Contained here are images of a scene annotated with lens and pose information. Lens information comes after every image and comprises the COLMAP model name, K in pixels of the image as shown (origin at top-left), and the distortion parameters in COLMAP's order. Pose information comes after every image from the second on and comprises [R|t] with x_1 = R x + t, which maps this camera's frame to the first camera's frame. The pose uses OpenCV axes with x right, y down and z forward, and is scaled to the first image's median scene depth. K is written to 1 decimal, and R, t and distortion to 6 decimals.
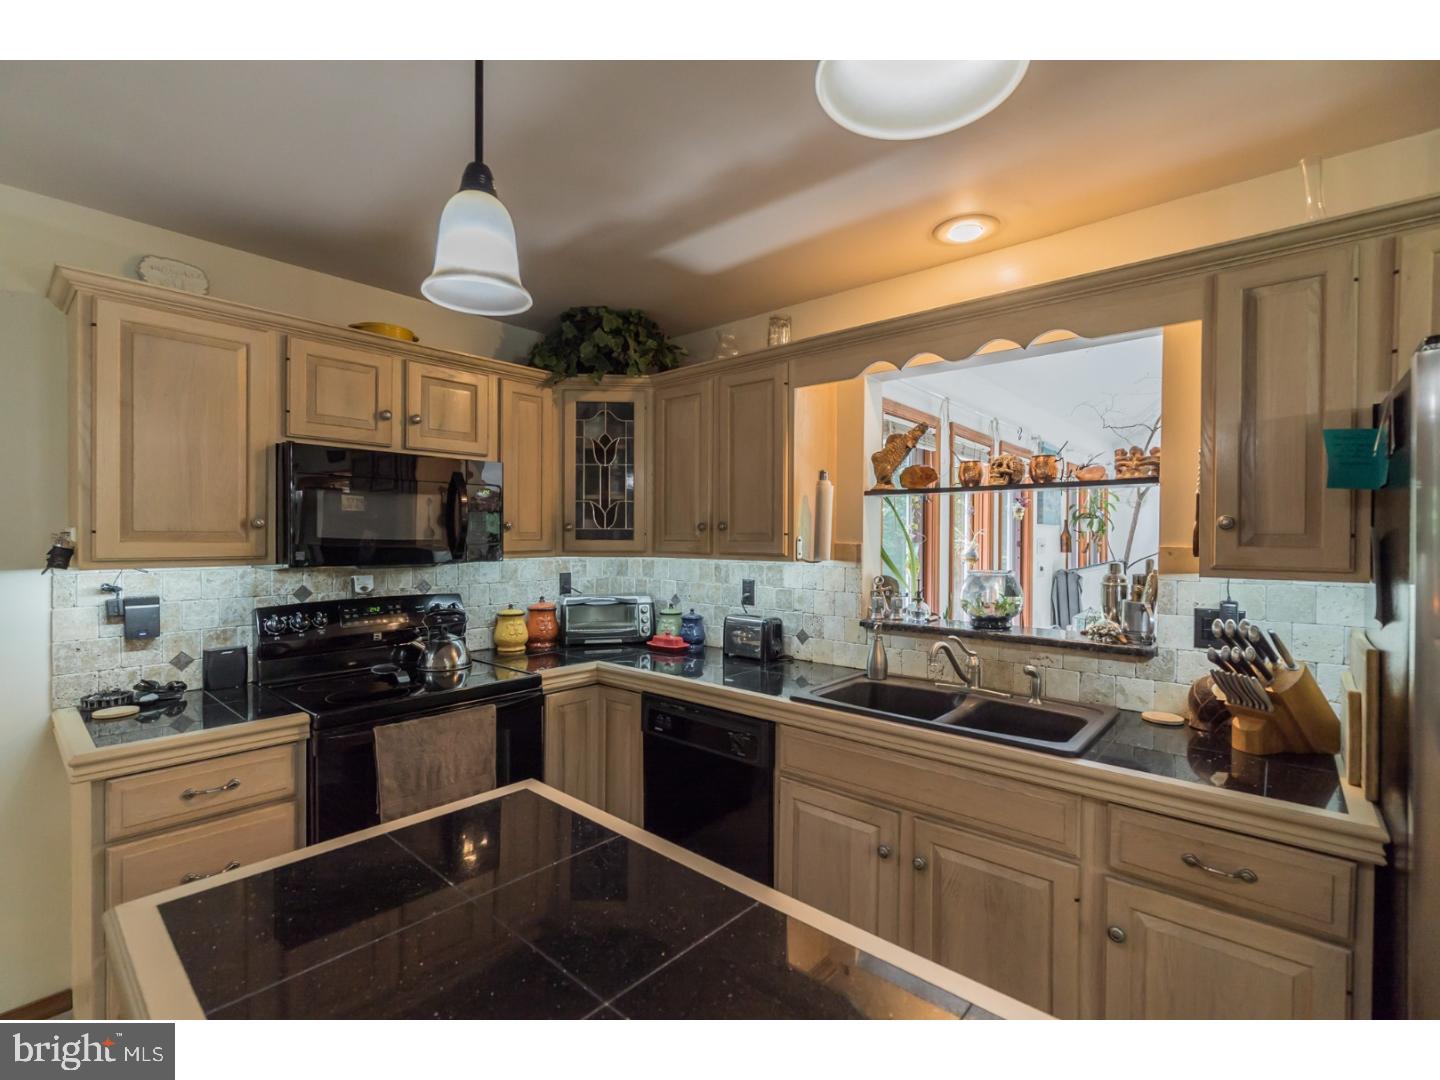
lens RADIAL K [[655.8, 0, 716.7], [0, 655.8, 543.1], [0, 0, 1]] dist [-0.002866, 0.004999]
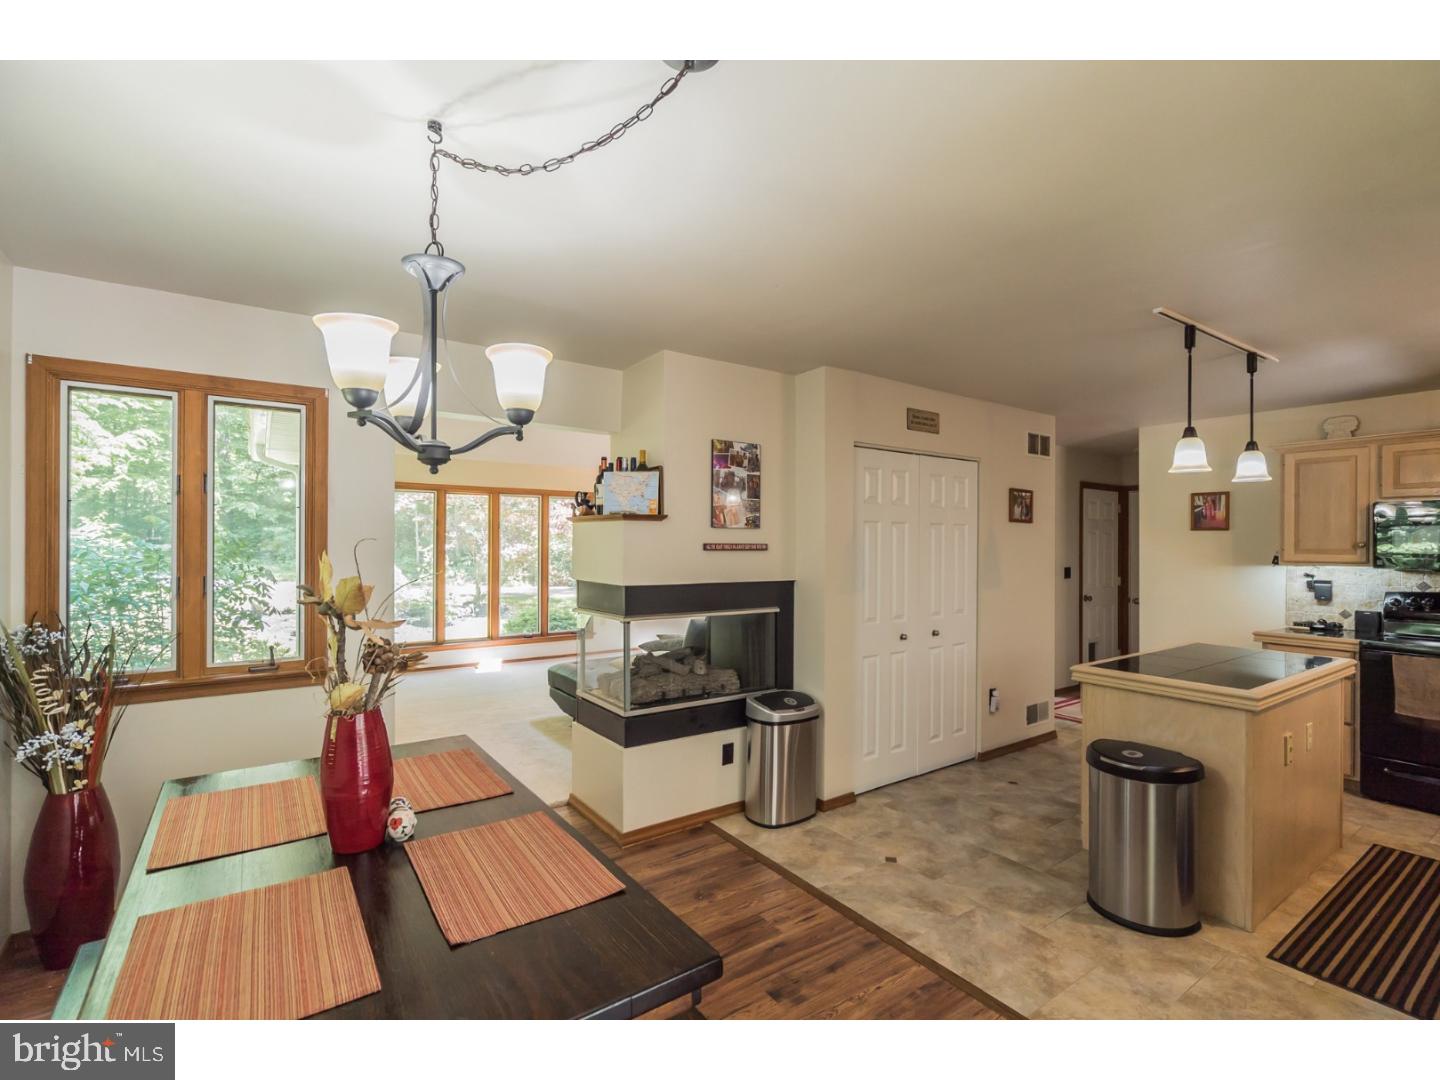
lens RADIAL K [[655.8, 0, 716.7], [0, 655.8, 543.1], [0, 0, 1]] dist [-0.002866, 0.004999]
pose [[-0.243555, -0.010429, -0.969831, 1.681718], [-0.017299, 0.999830, -0.006407, 0.009237], [0.969733, 0.015216, -0.243694, -0.394372]]
